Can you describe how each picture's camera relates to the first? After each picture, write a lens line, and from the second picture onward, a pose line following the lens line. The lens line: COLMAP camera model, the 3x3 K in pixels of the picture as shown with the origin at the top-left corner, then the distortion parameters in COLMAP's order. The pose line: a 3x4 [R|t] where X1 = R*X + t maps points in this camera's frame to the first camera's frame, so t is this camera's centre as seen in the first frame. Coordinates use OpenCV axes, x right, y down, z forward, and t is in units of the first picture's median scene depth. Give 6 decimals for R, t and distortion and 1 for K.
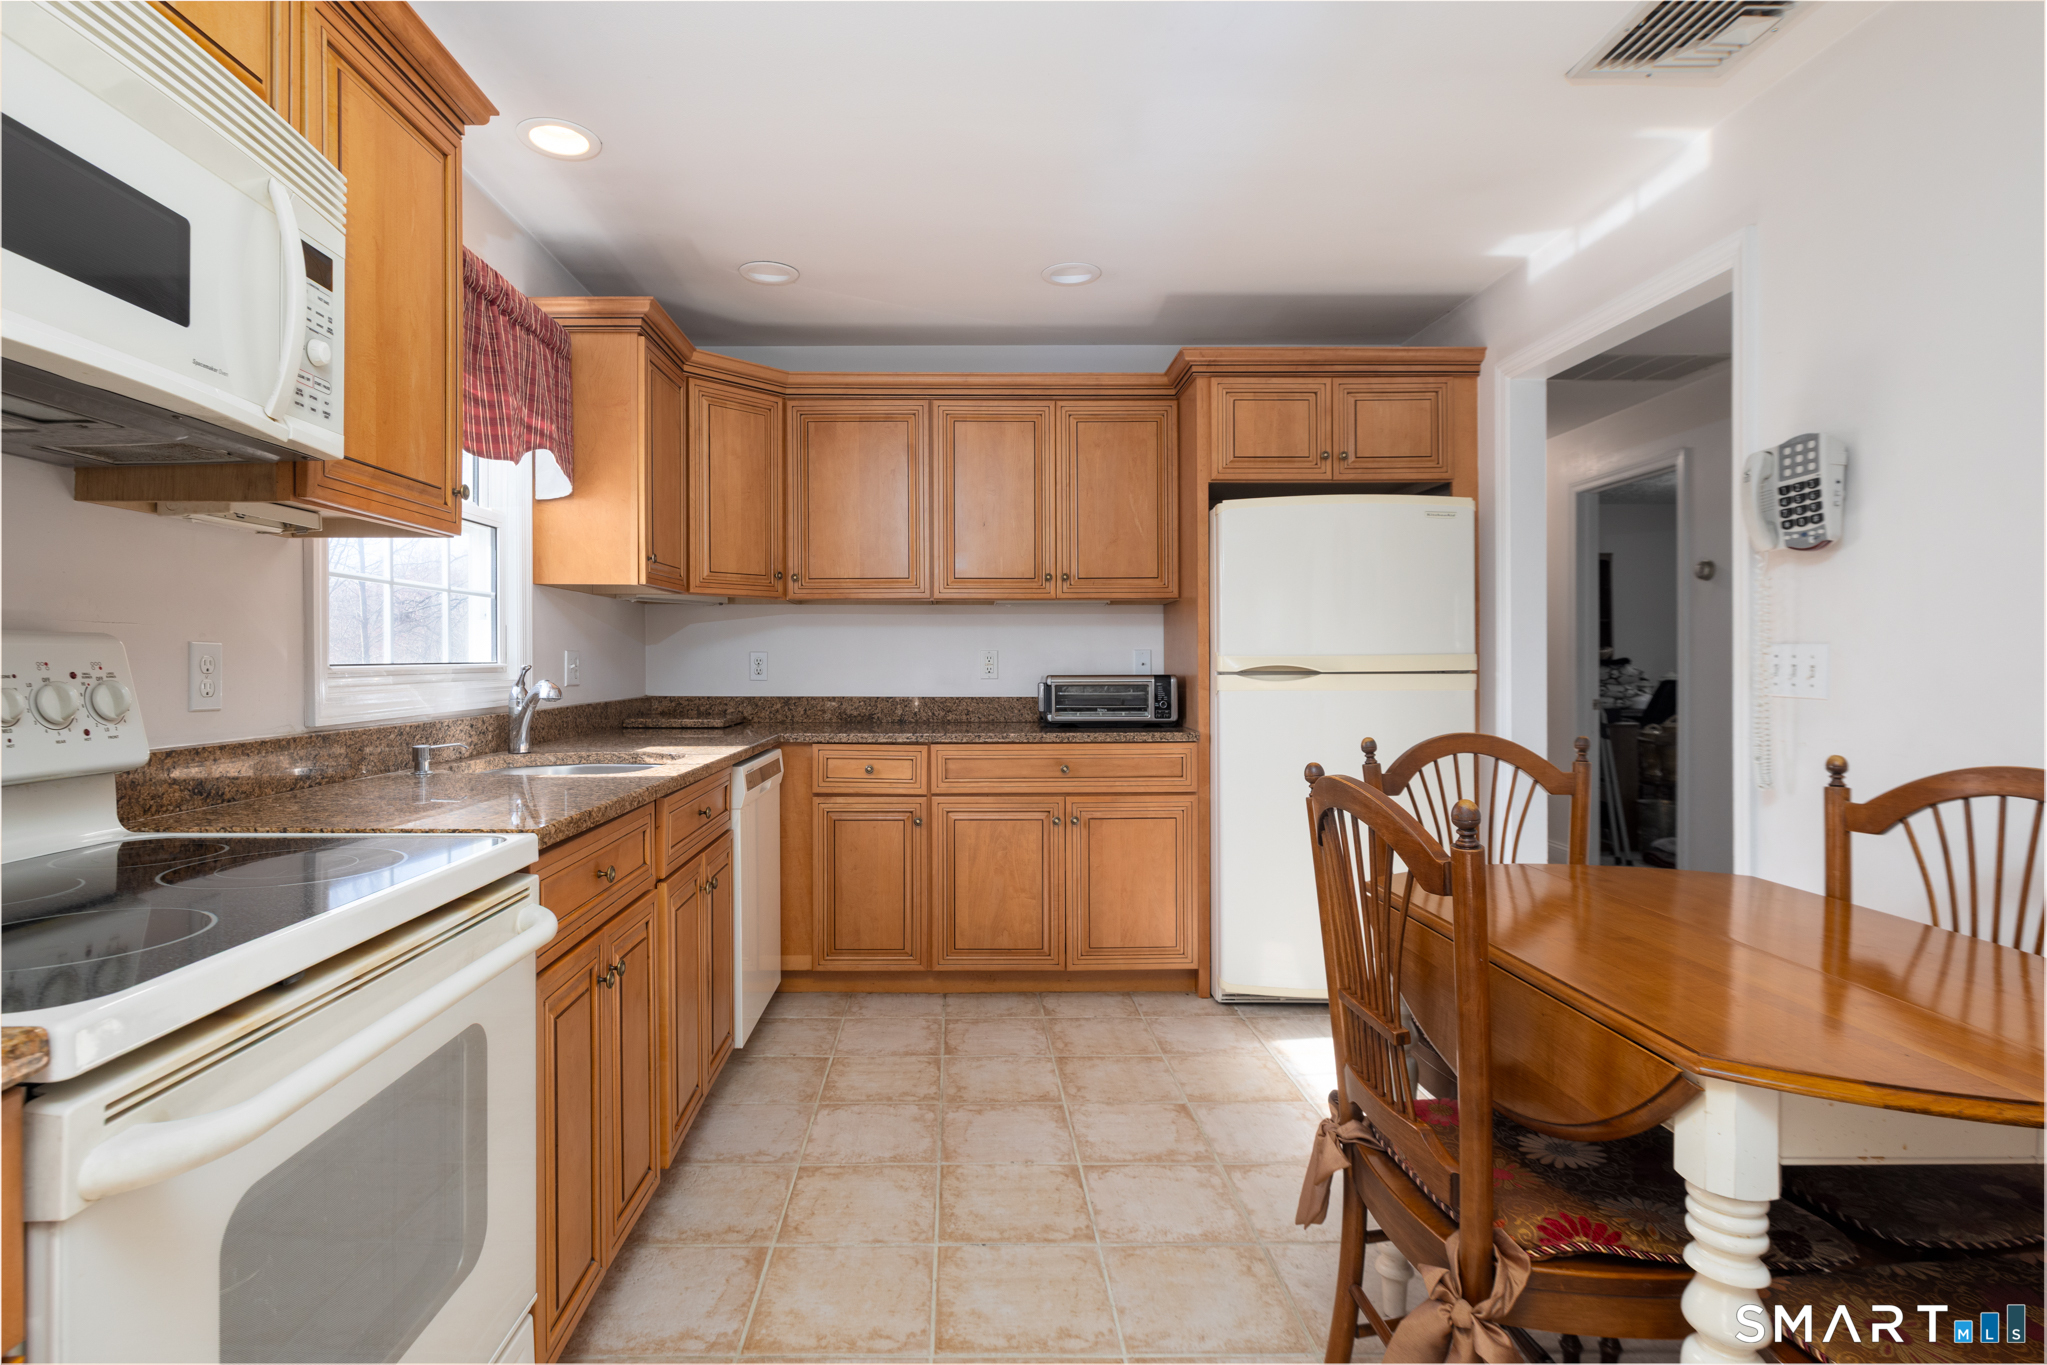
lens RADIAL K [[884.4, 0, 1019.7], [0, 884.4, 672.7], [0, 0, 1]] dist [-0.004715, -0.000498]
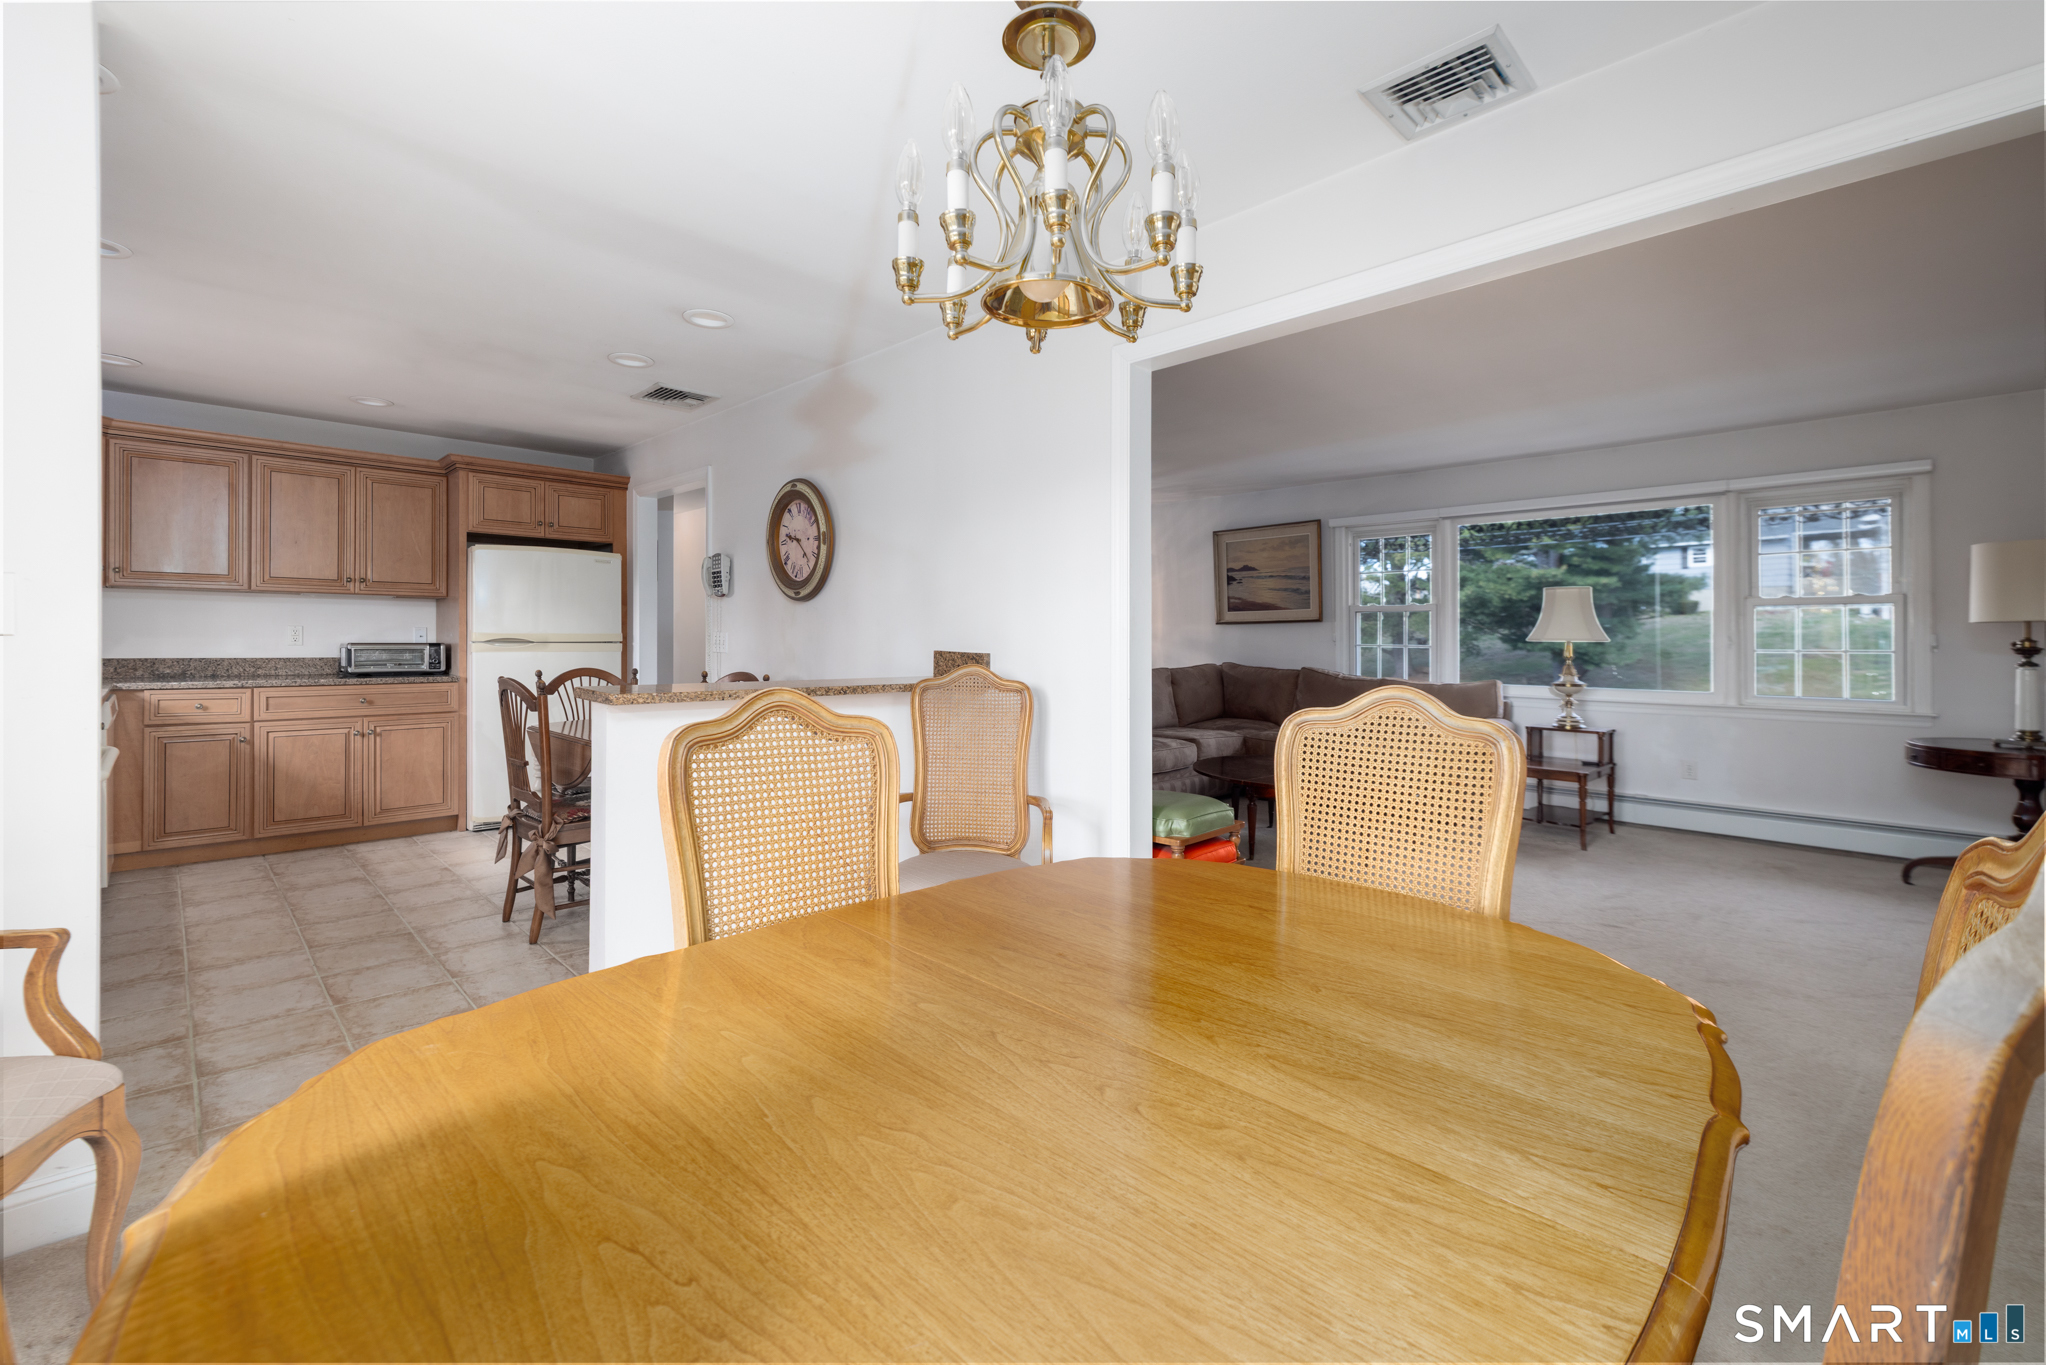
lens RADIAL K [[884.0, 0, 1010.9], [0, 884.0, 643.6], [0, 0, 1]] dist [-0.004715, -0.000498]
pose [[0.741228, 0.007134, 0.671216, -0.150402], [-0.004256, 0.999973, -0.005929, 0.008253], [-0.671240, 0.001538, 0.741238, -0.969455]]
